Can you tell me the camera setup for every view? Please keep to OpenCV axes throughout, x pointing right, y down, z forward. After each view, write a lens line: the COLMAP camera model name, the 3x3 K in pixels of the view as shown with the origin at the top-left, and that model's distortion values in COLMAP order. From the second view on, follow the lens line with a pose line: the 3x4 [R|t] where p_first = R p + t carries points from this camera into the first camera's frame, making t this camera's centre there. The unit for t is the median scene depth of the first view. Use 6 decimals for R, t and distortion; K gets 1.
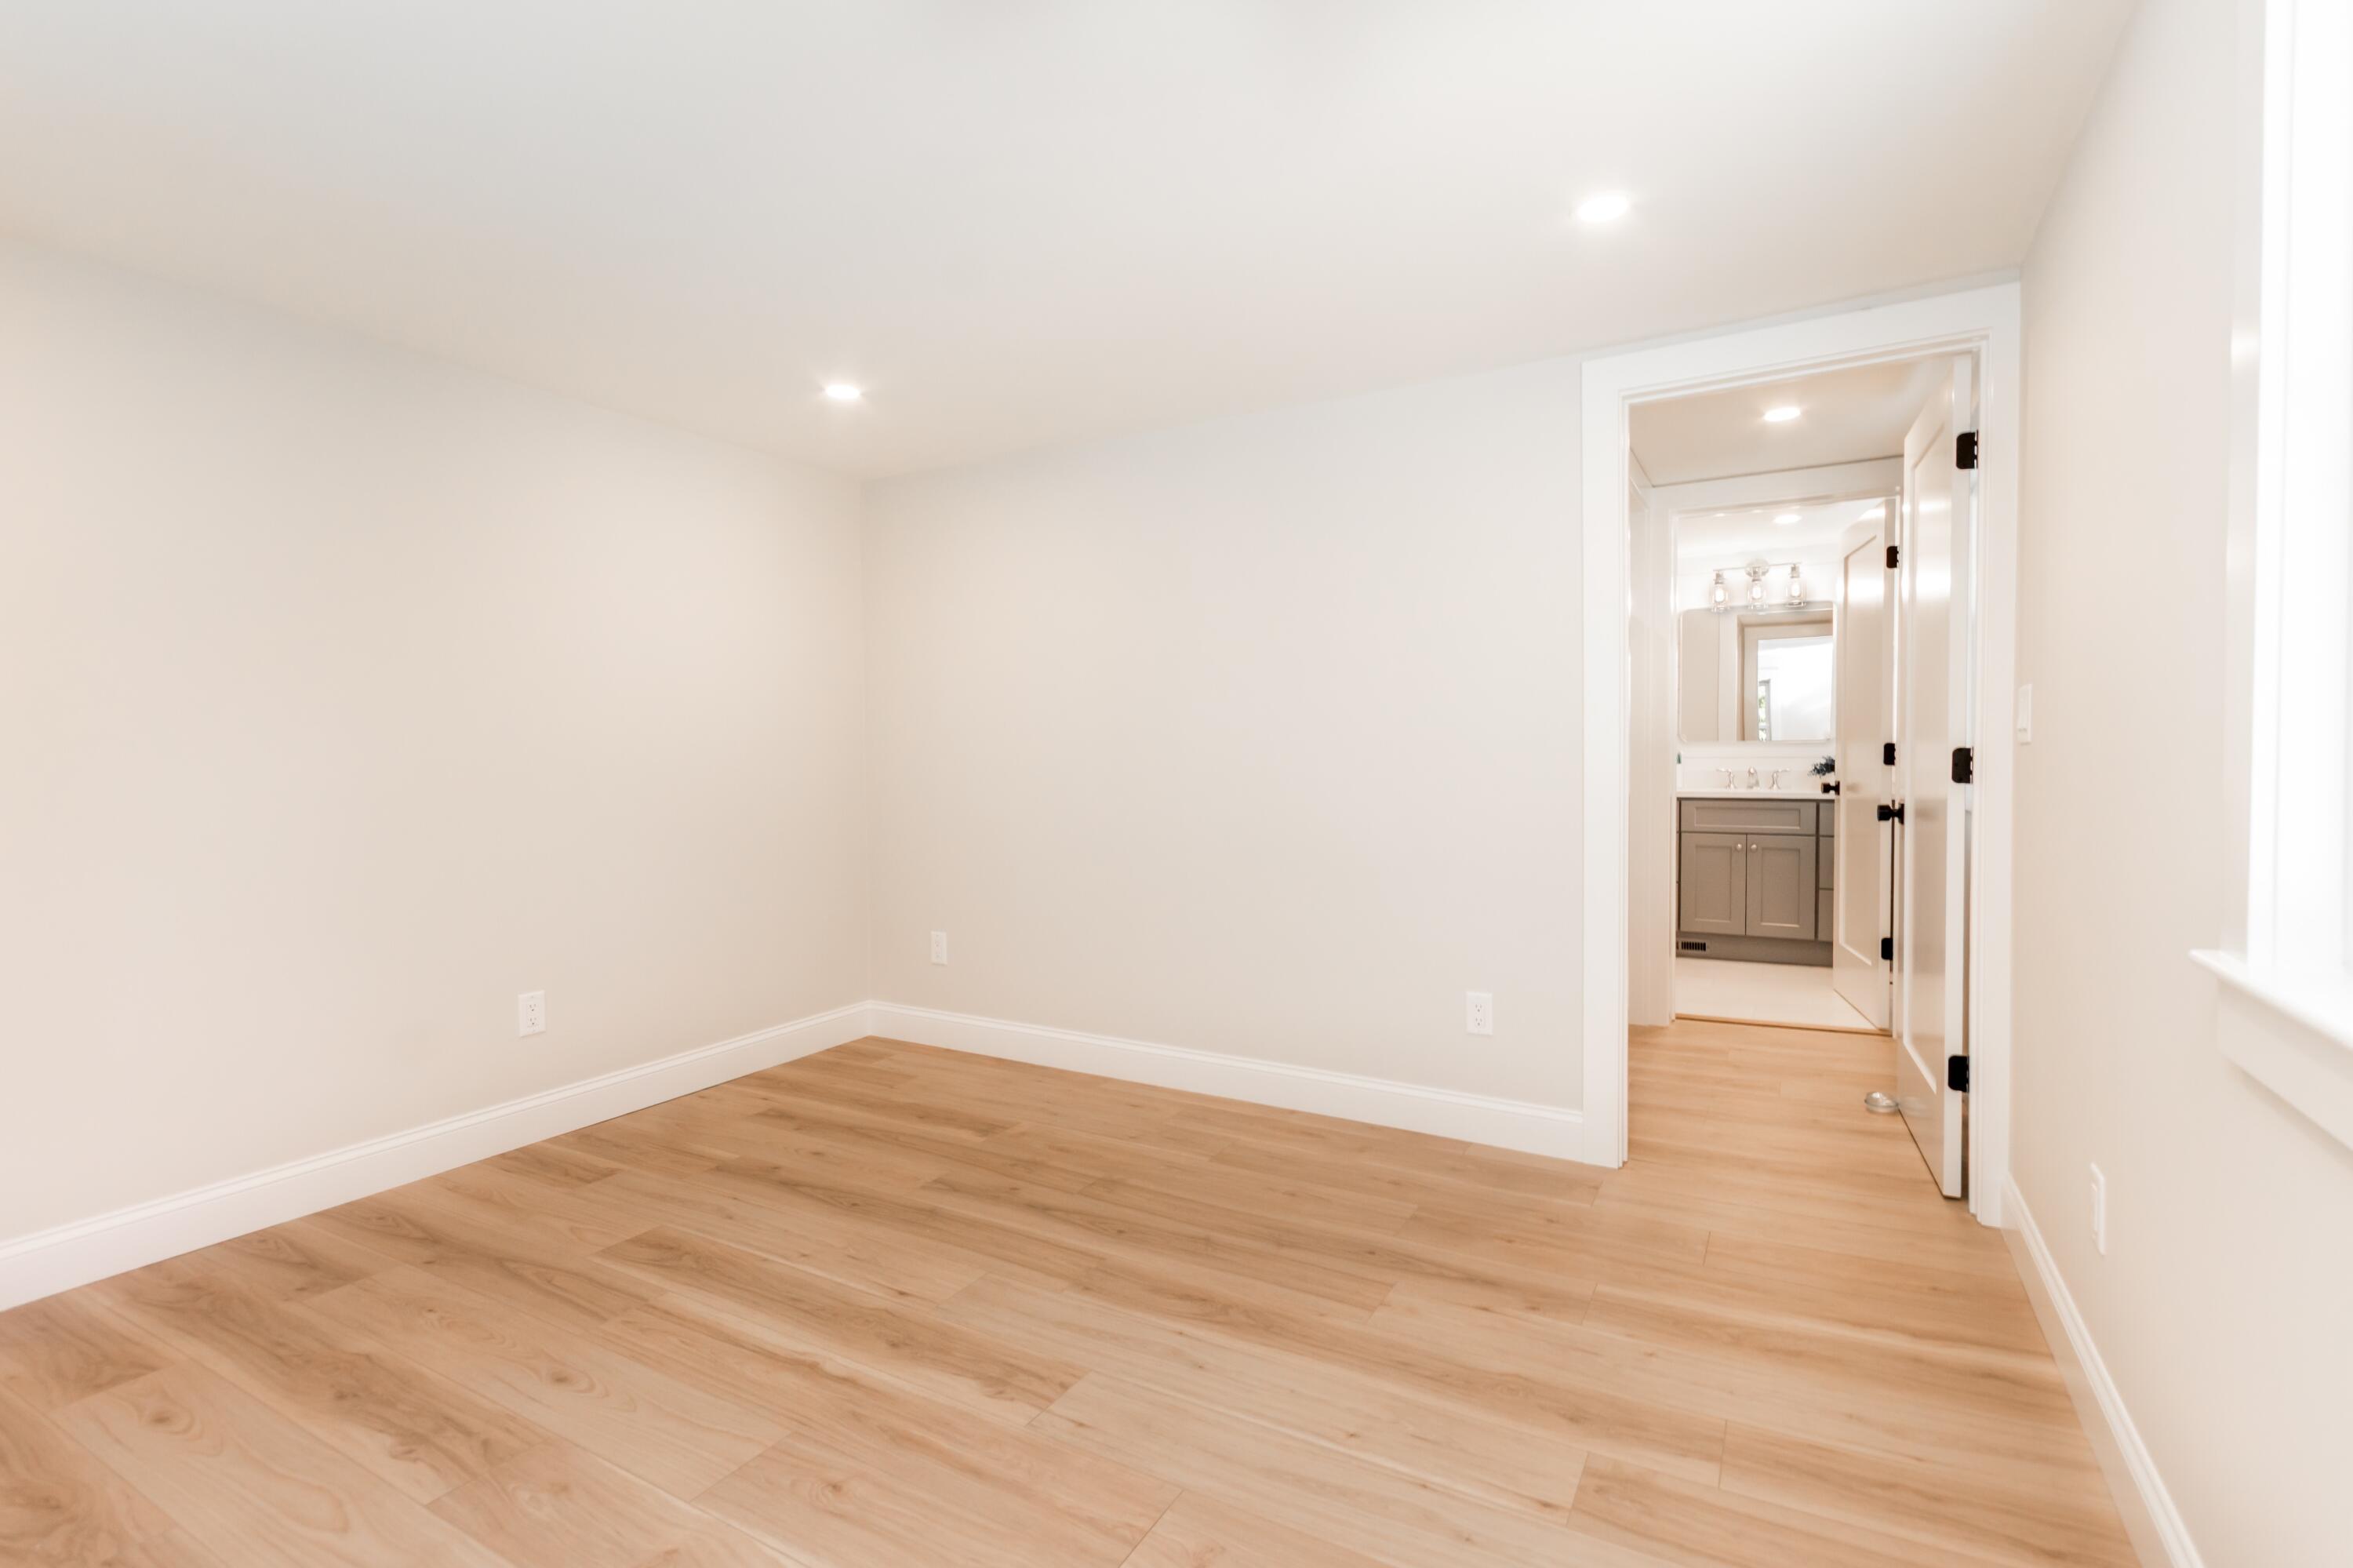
lens RADIAL K [[1123.0, 0, 1176.5], [0, 1123.0, 784.0], [0, 0, 1]] dist [-0.000128, -0.000019]
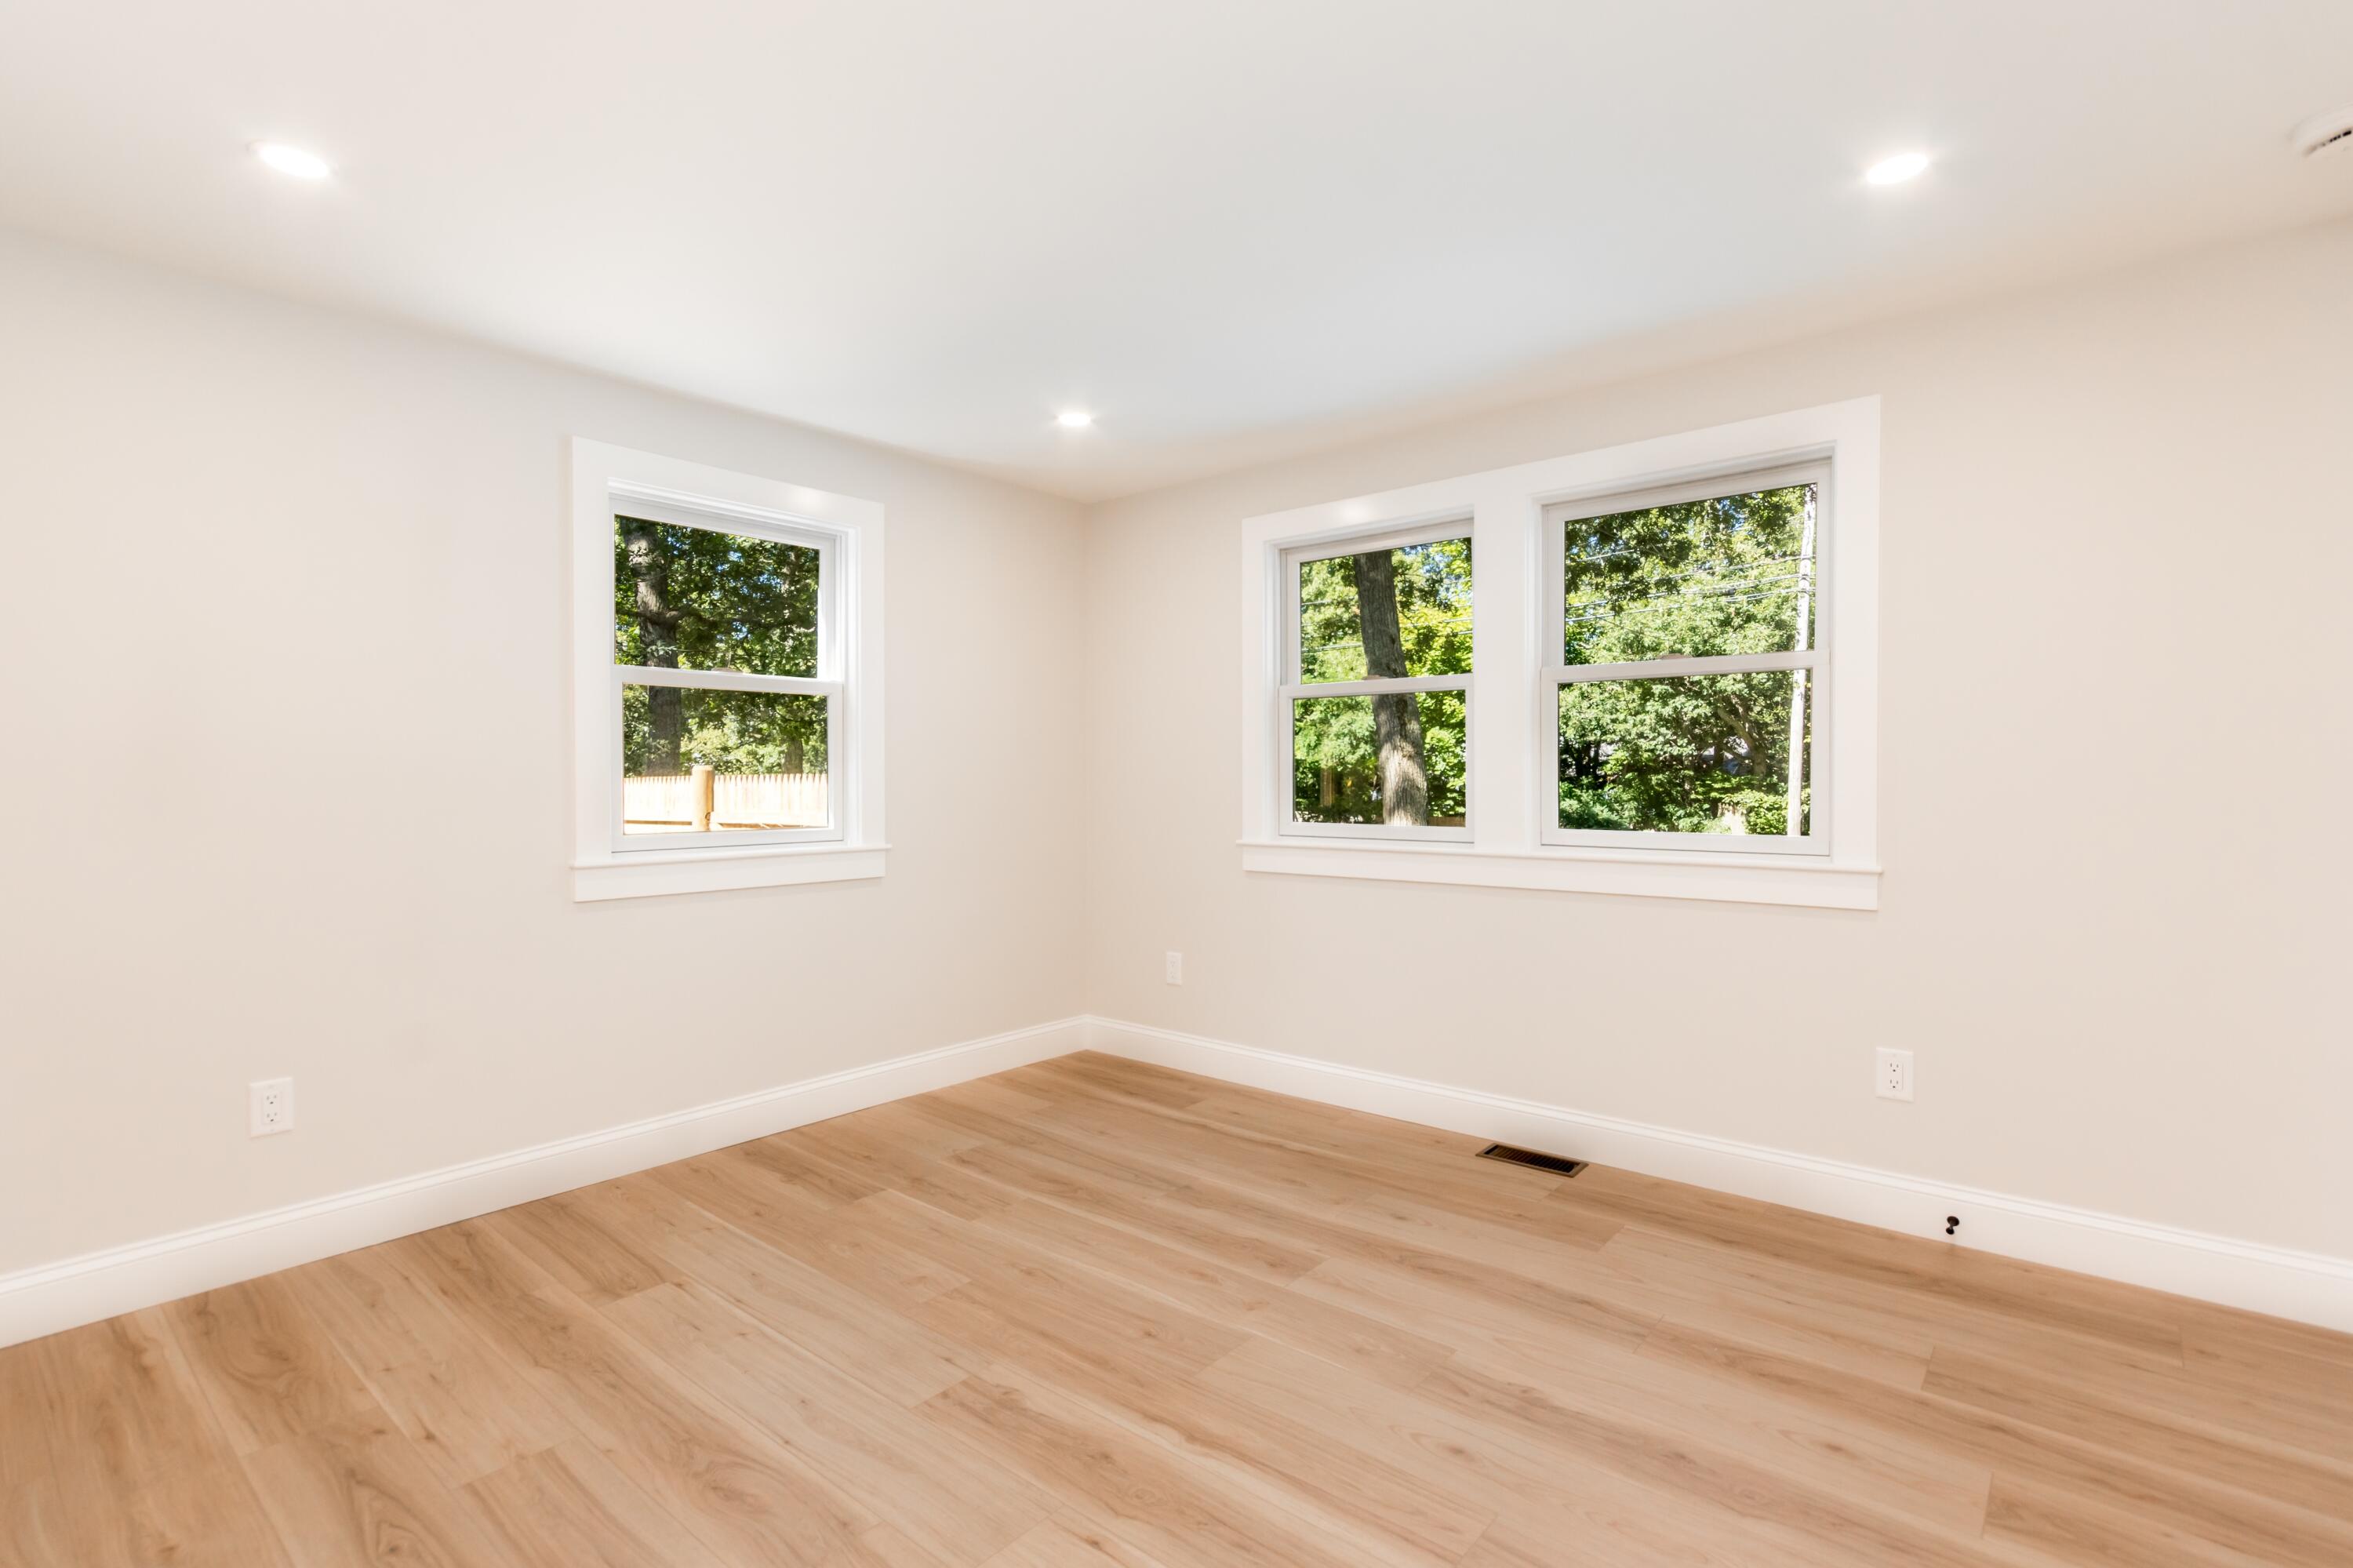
lens RADIAL K [[1123.0, 0, 1176.5], [0, 1123.0, 784.0], [0, 0, 1]] dist [-0.000128, -0.000019]
pose [[-0.983544, 0.009034, 0.180442, -0.466758], [0.015848, 0.999213, 0.036356, -0.050514], [-0.179972, 0.038618, -0.982913, 1.824991]]
